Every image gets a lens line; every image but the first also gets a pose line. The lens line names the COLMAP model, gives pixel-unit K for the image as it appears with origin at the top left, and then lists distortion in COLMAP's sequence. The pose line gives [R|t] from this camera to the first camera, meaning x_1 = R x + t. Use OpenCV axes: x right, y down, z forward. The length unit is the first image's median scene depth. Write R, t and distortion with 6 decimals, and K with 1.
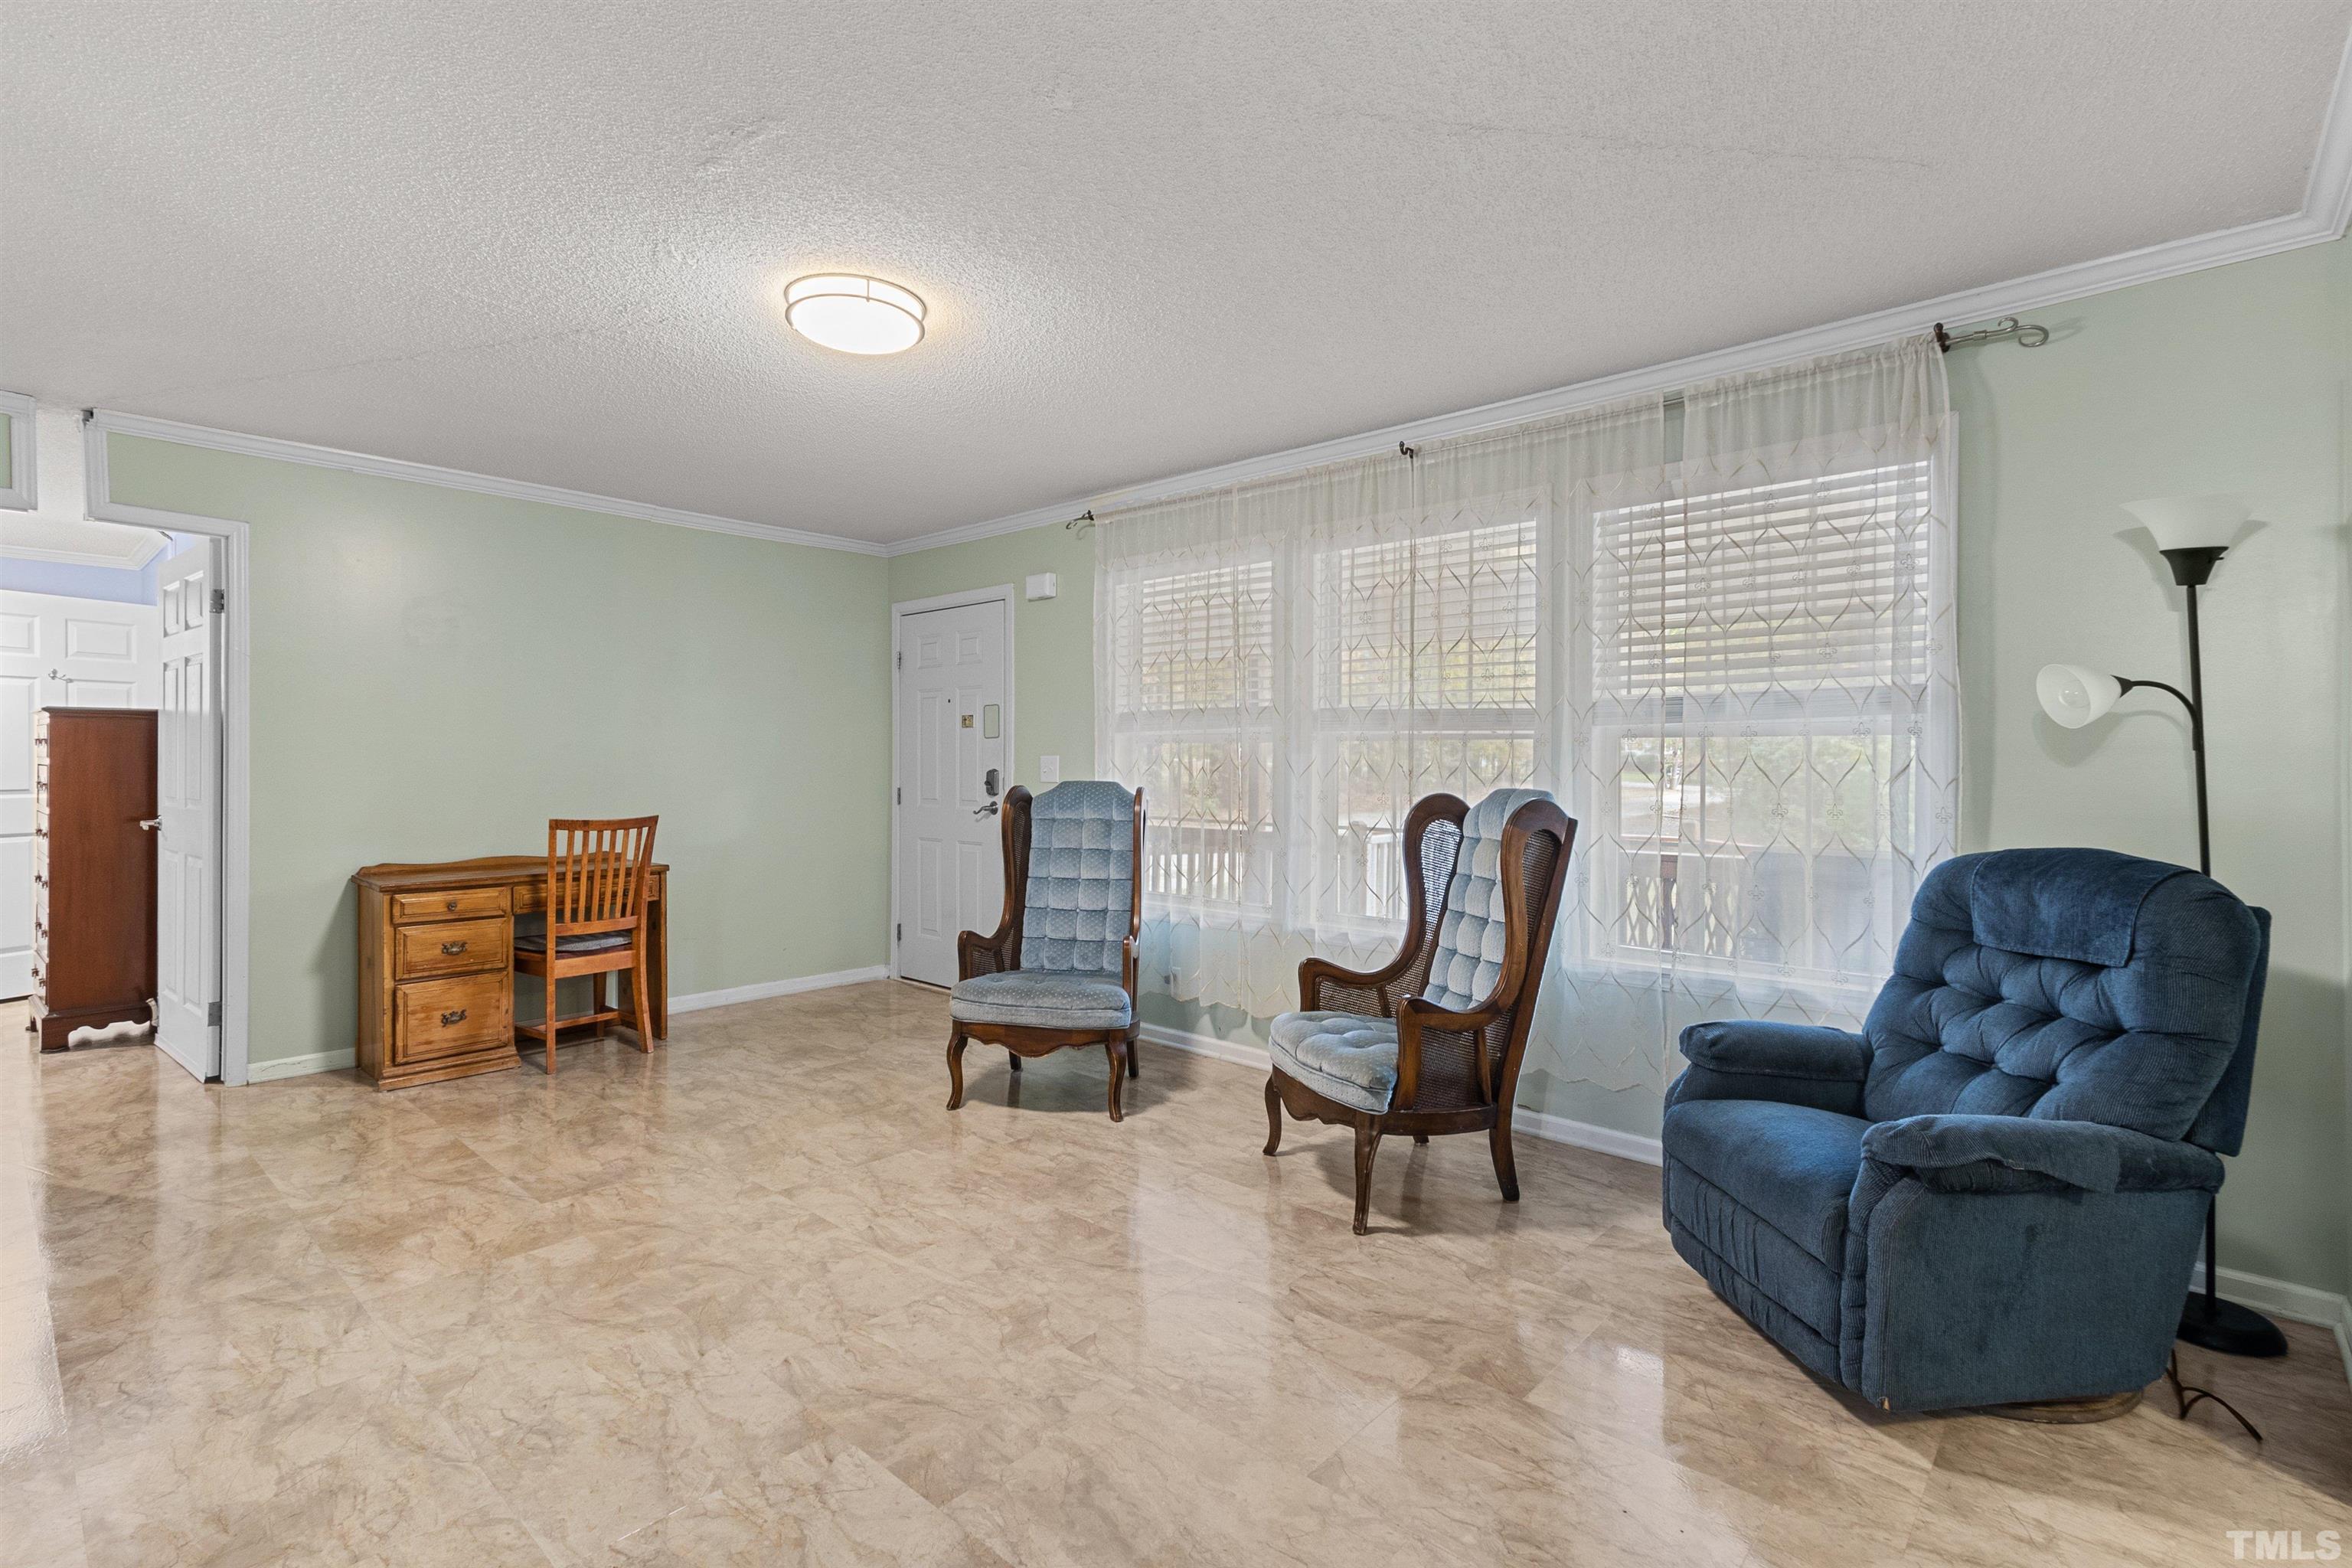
lens RADIAL K [[1080.2, 0, 1171.7], [0, 1080.2, 759.4], [0, 0, 1]] dist [0.000539, -0.000170]
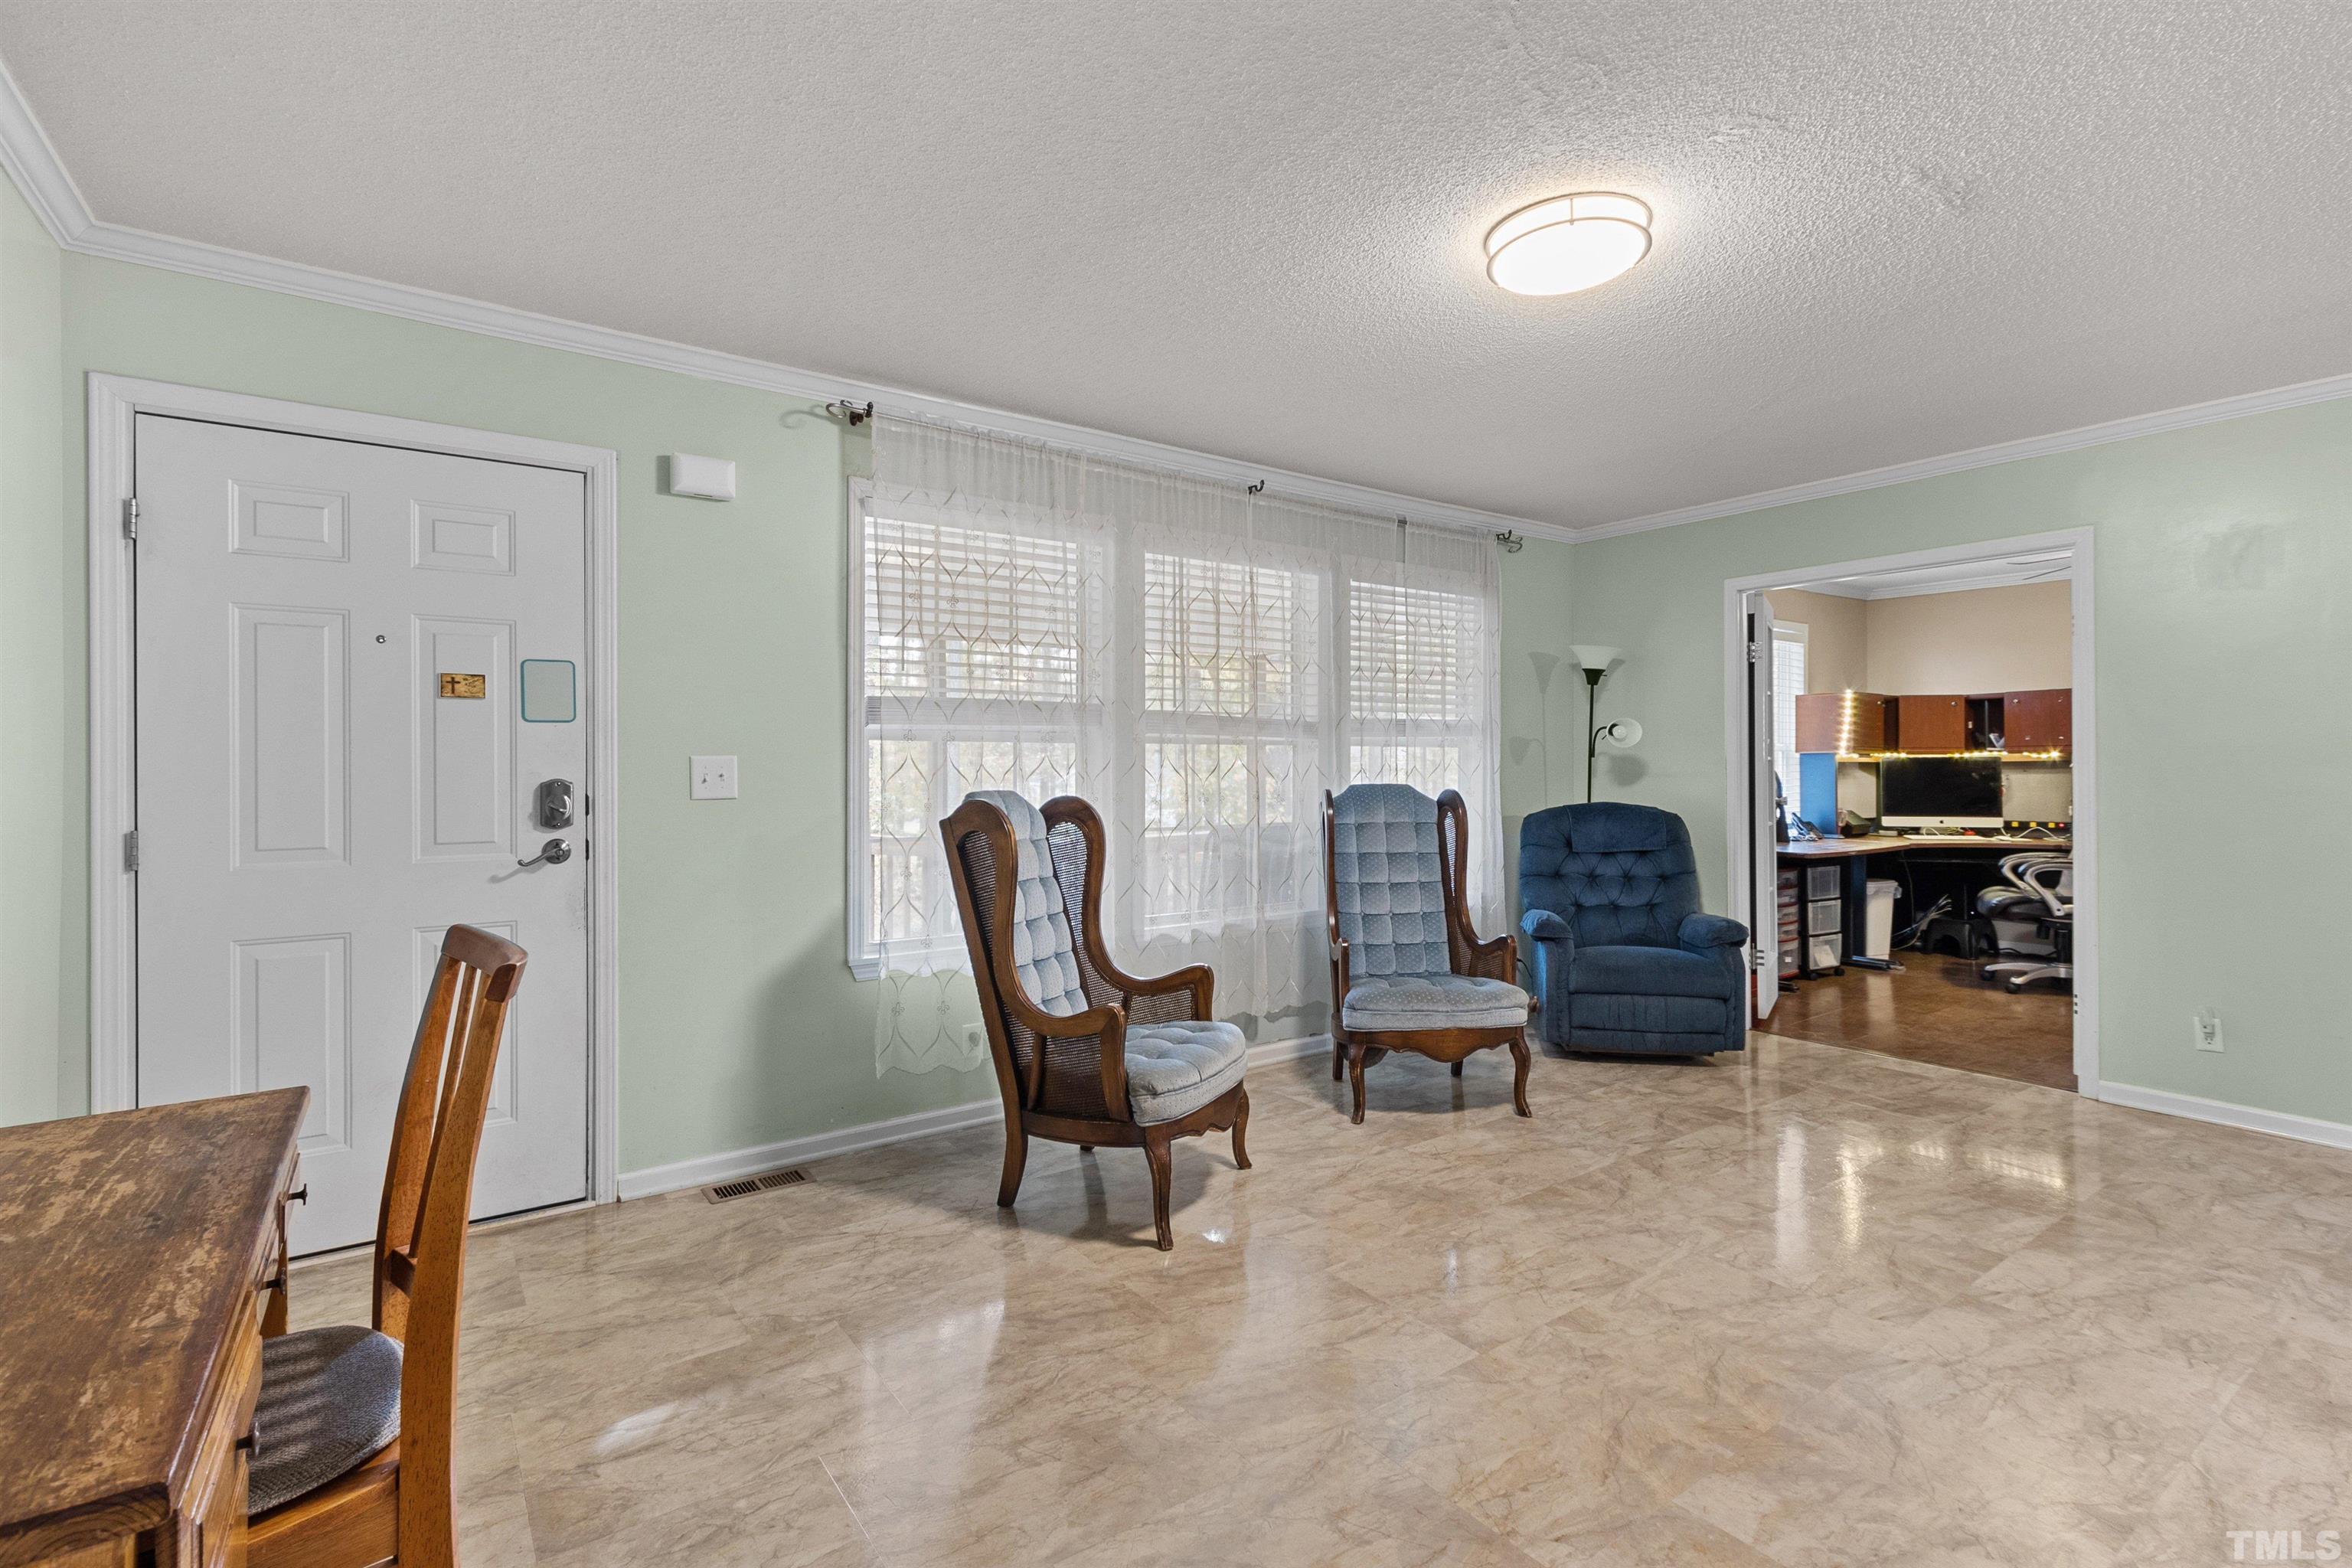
lens RADIAL K [[1074.2, 0, 1177.7], [0, 1074.2, 774.9], [0, 0, 1]] dist [0.004924, 0.000815]
pose [[0.219269, -0.016849, 0.975519, -1.215883], [-0.003968, 0.999827, 0.018161, -0.008966], [-0.975656, -0.007853, 0.219165, 1.130368]]
